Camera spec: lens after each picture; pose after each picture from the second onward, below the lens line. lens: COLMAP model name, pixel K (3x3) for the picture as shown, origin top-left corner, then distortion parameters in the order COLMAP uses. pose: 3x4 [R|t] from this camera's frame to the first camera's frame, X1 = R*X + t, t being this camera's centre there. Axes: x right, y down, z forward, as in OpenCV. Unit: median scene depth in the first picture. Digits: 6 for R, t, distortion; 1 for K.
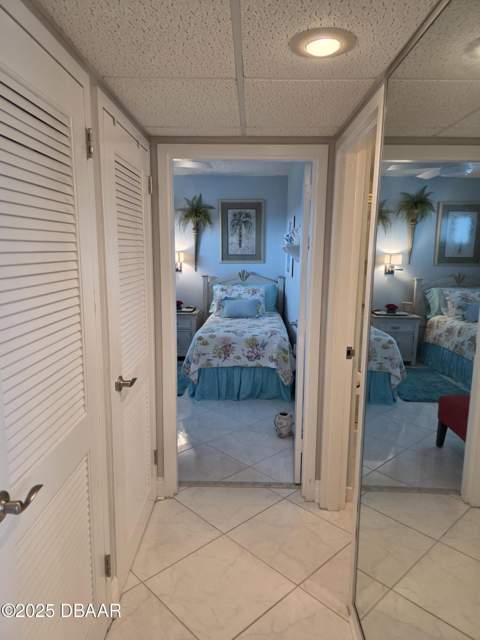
lens RADIAL K [[423.1, 0, 242.0], [0, 423.1, 321.3], [0, 0, 1]] dist [0.014184, -0.021006]
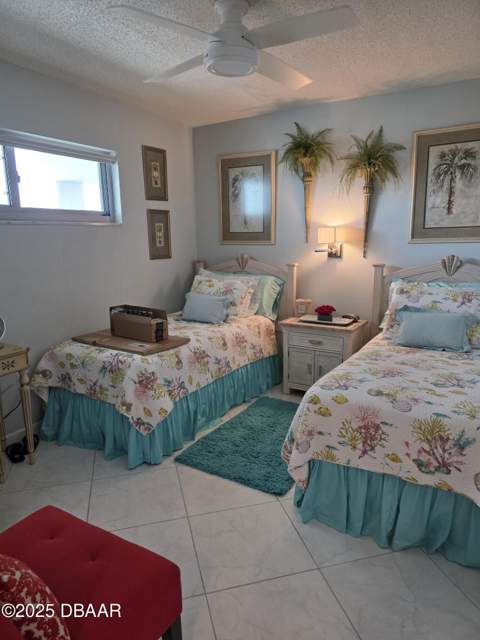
lens RADIAL K [[423.1, 0, 233.4], [0, 423.1, 319.5], [0, 0, 1]] dist [0.014184, -0.021006]
pose [[0.863255, 0.071635, -0.499659, 0.043474], [-0.053340, 0.997282, 0.050823, -0.055072], [0.501942, -0.017222, 0.864730, 0.412960]]
